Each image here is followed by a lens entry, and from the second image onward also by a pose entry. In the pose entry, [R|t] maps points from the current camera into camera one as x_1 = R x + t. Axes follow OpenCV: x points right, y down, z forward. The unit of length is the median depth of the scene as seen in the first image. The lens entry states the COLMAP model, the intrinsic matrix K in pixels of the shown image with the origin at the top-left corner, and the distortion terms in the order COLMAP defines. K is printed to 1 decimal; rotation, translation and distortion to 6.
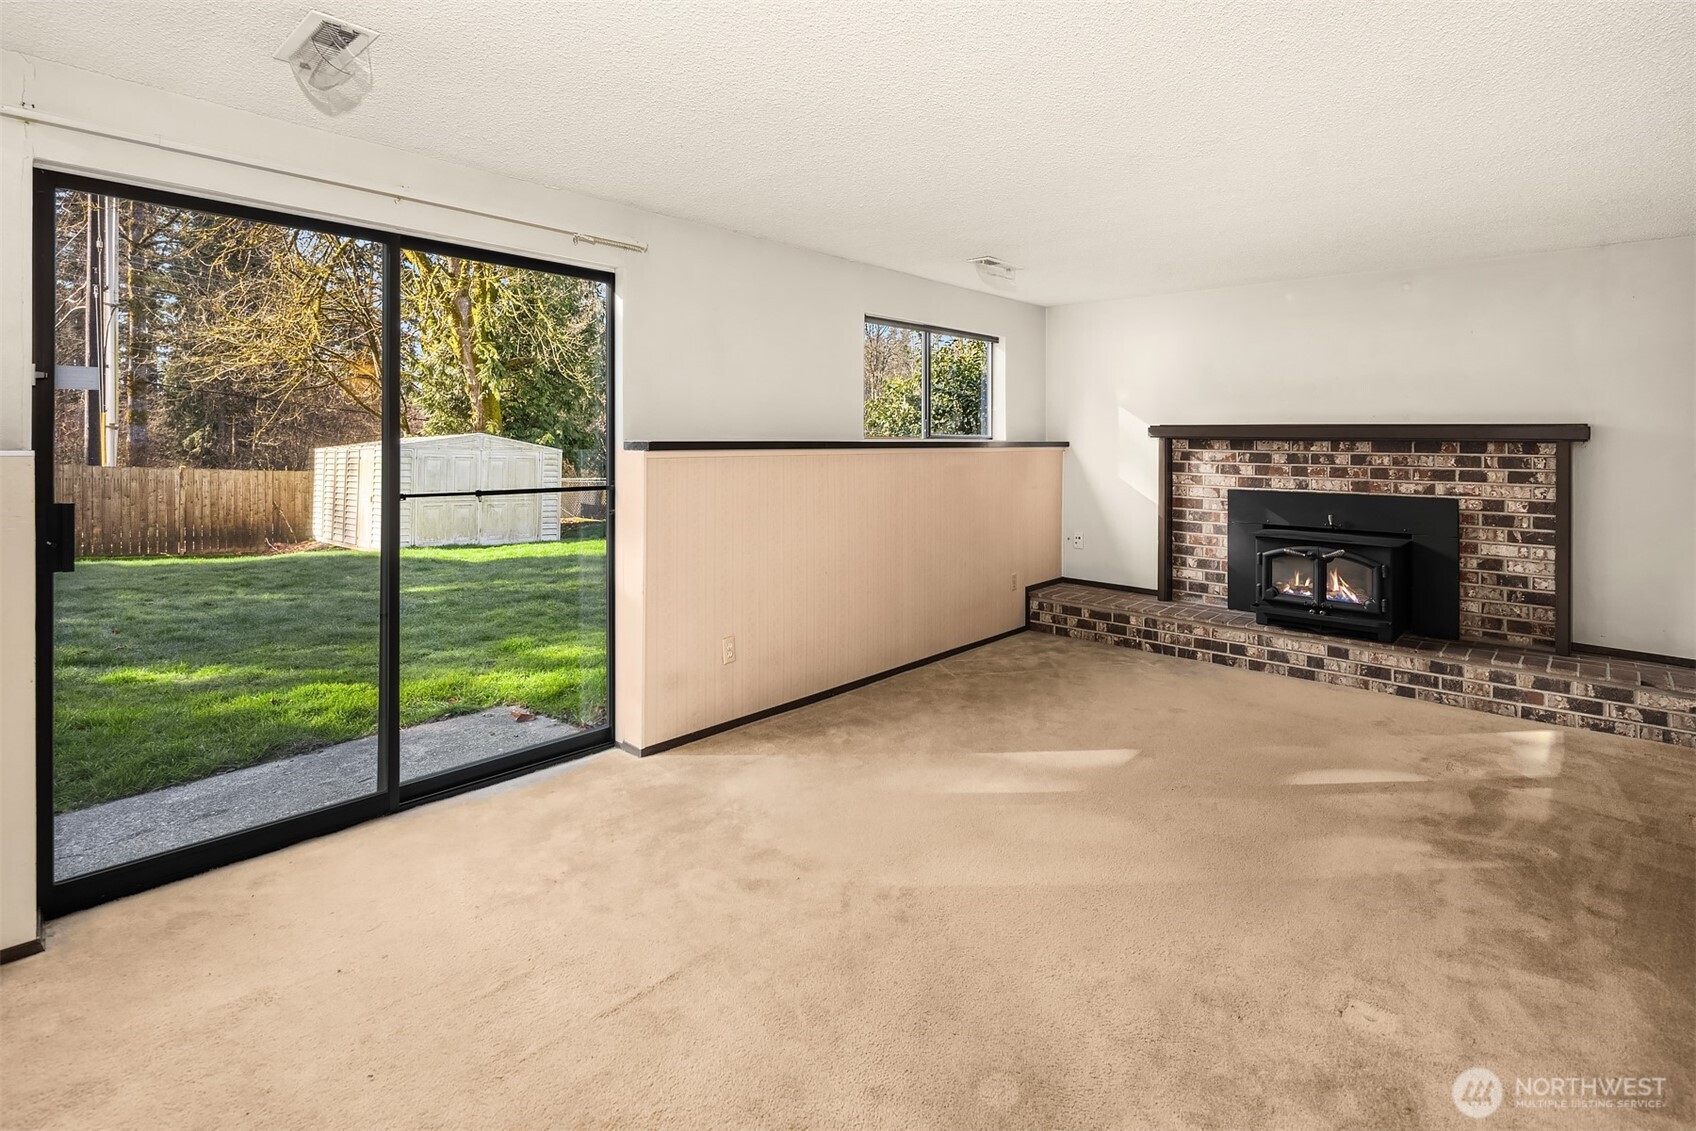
lens RADIAL K [[830.8, 0, 823.5], [0, 830.8, 431.4], [0, 0, 1]] dist [-0.000703, -0.000663]
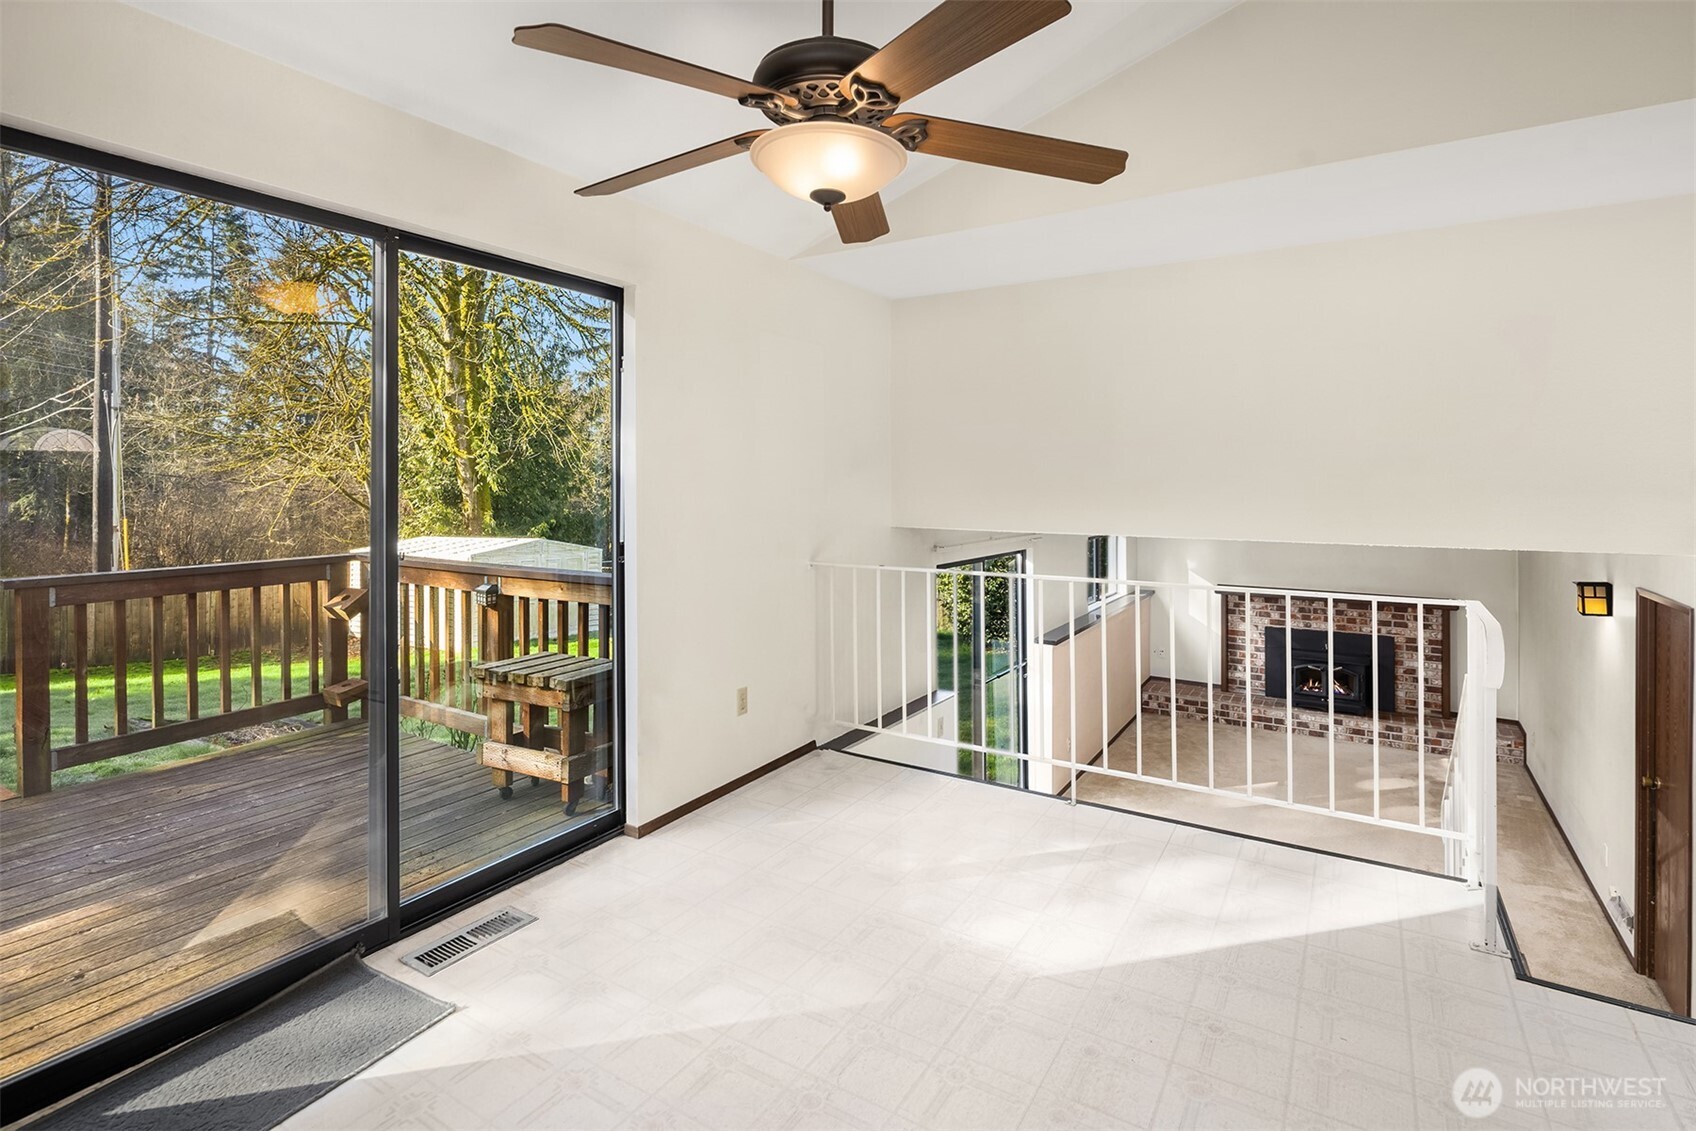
lens RADIAL K [[806.9, 0, 848.2], [0, 806.9, 482.5], [0, 0, 1]] dist [-0.003069, -0.001046]
pose [[0.982286, -0.004454, 0.187333, -0.709749], [0.004387, 0.999990, 0.000771, -0.247014], [-0.187335, 0.000064, 0.982296, -0.504265]]
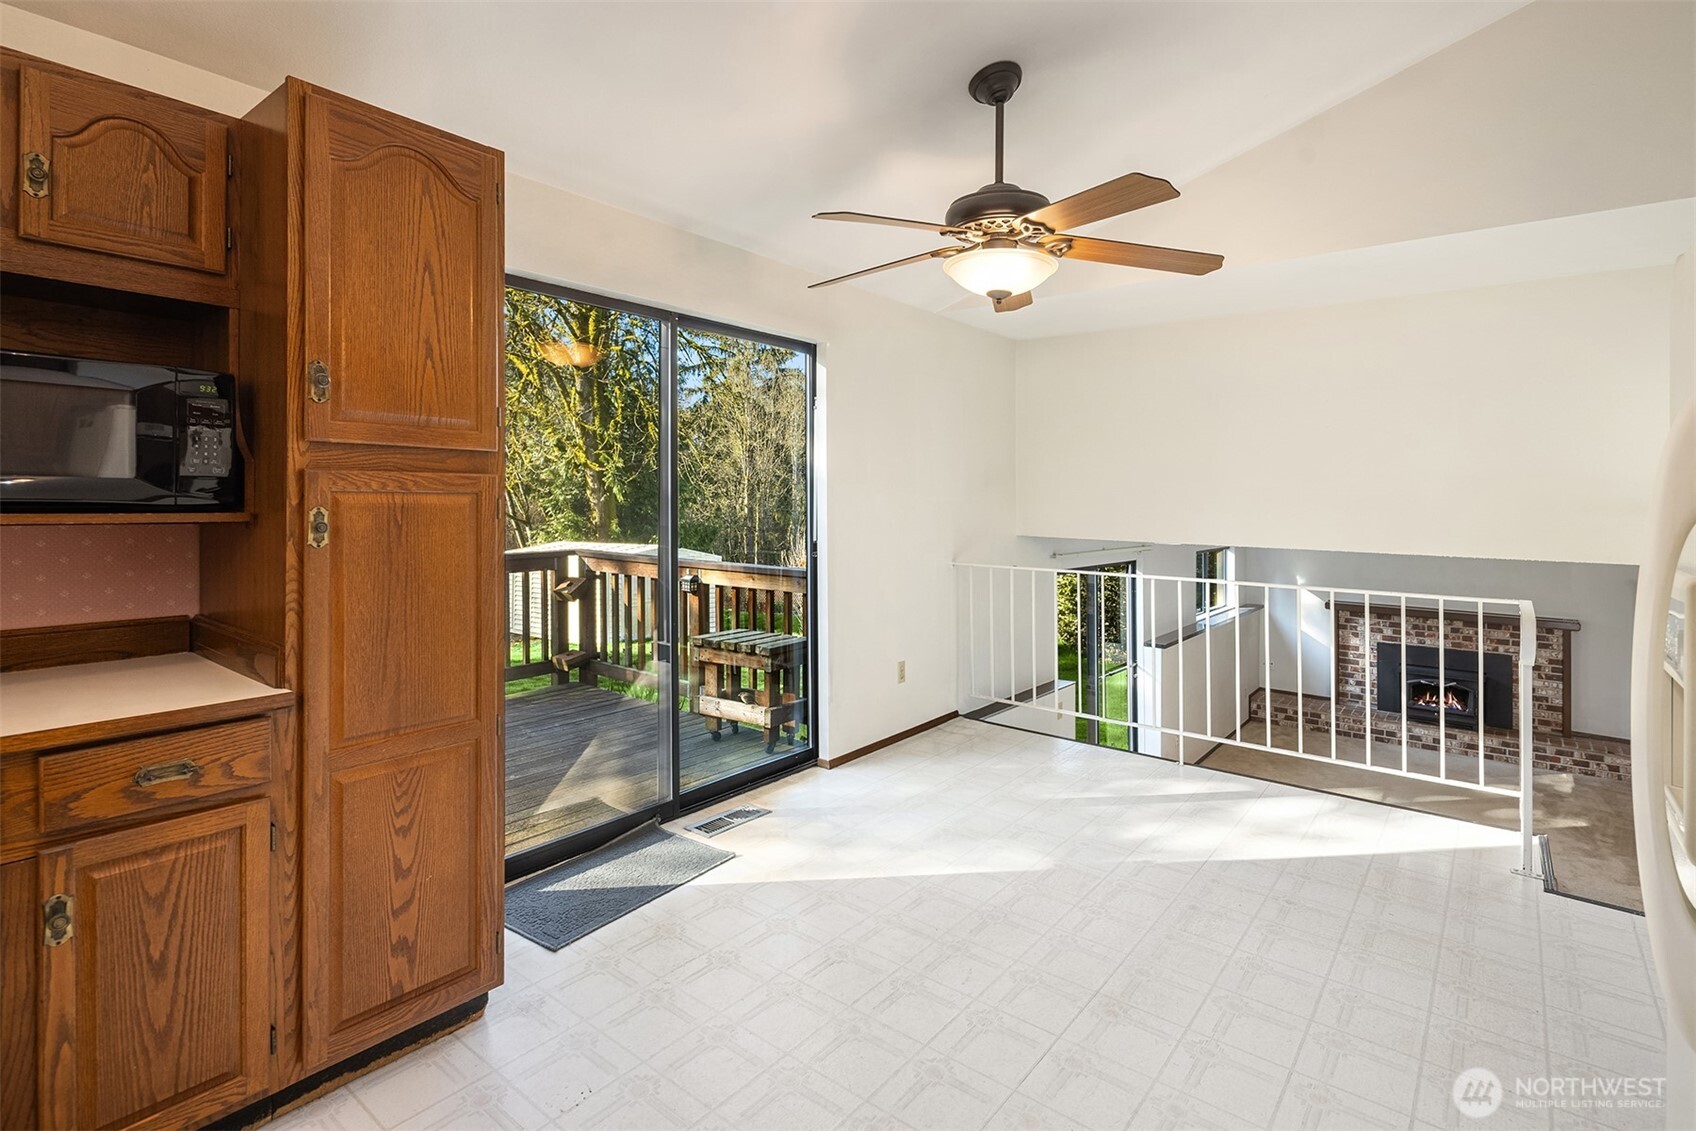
lens RADIAL K [[816.6, 0, 829.1], [0, 816.6, 482.1], [0, 0, 1]] dist [-0.003077, -0.001813]
pose [[0.998620, 0.008570, 0.051821, -0.815686], [-0.007703, 0.999827, -0.016907, -0.246010], [-0.051957, 0.016484, 0.998513, -0.717466]]
